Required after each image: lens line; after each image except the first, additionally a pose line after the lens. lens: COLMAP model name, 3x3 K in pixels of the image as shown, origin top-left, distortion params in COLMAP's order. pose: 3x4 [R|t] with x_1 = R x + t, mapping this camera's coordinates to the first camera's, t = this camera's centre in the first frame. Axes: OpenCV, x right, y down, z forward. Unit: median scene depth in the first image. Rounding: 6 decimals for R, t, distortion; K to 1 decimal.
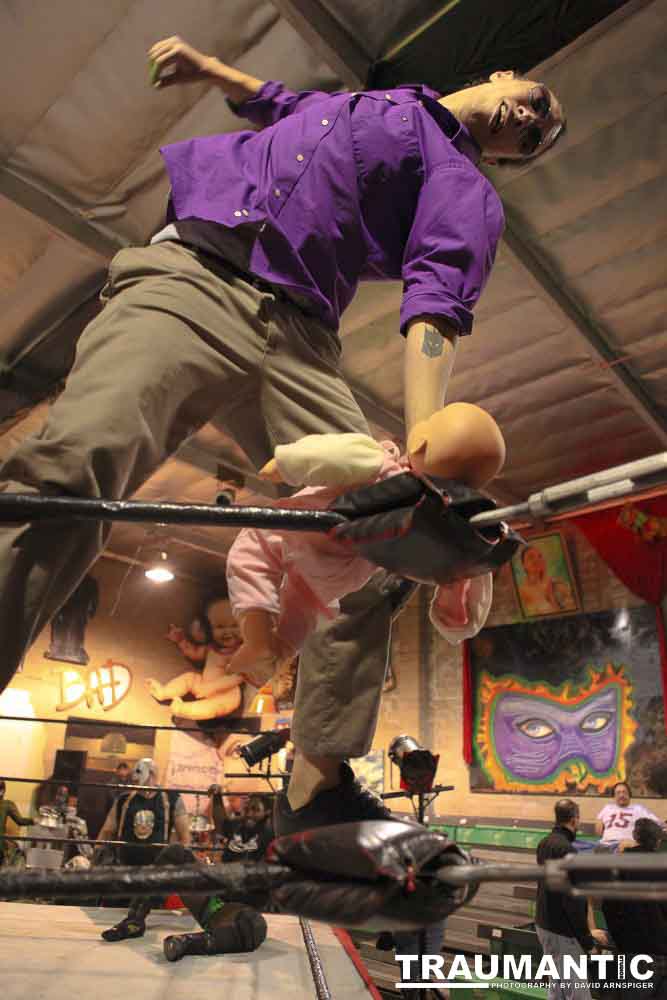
lens RADIAL K [[678.9, 0, 333.5], [0, 678.9, 500.0], [0, 0, 1]] dist [-0.102755, 0.068058]
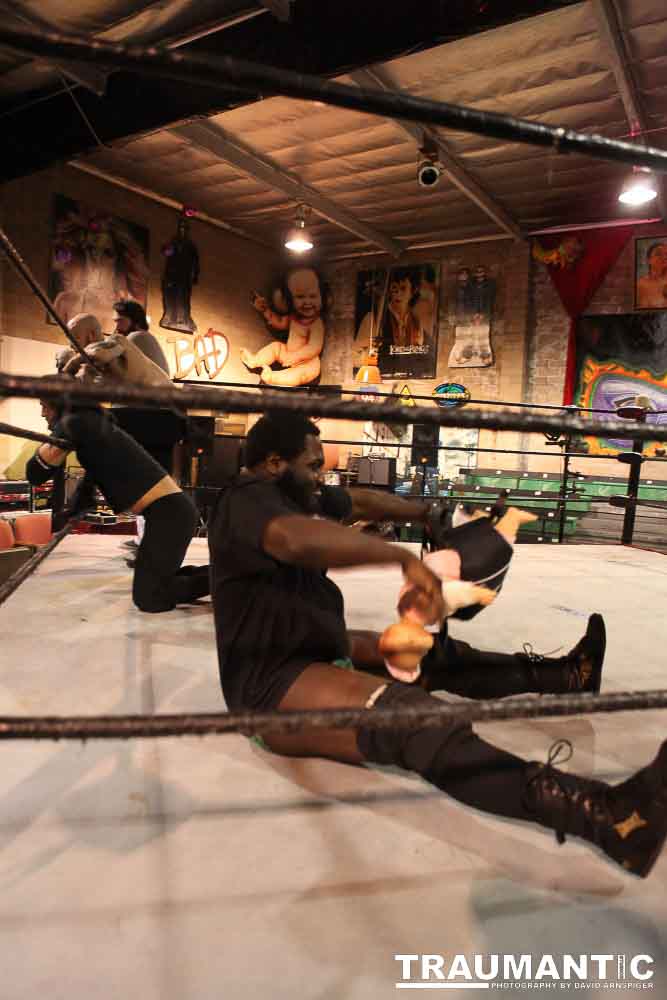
lens RADIAL K [[678.9, 0, 333.5], [0, 678.9, 500.0], [0, 0, 1]] dist [-0.102755, 0.068058]
pose [[0.985708, -0.004636, 0.168399, -0.580319], [-0.074801, 0.883633, 0.462165, -0.022264], [-0.150946, -0.468157, 0.870658, -0.035723]]
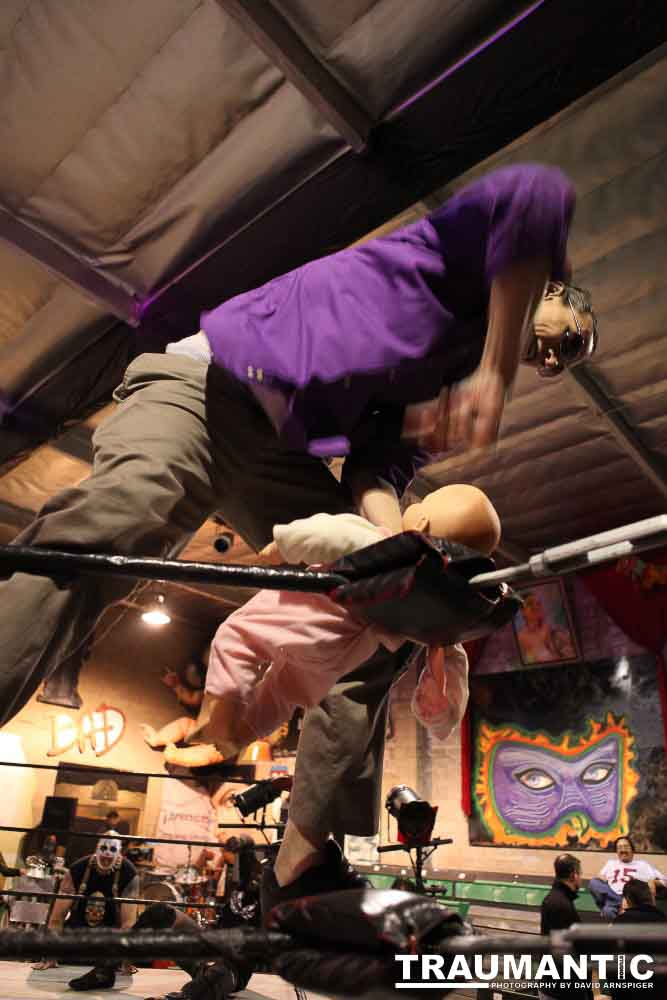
lens RADIAL K [[678.9, 0, 333.5], [0, 678.9, 500.0], [0, 0, 1]] dist [-0.102755, 0.068058]
pose [[0.999945, 0.010317, 0.002012, -0.000769], [-0.010165, 0.997869, -0.064460, -0.002158], [-0.002673, 0.064436, 0.997918, -0.001479]]
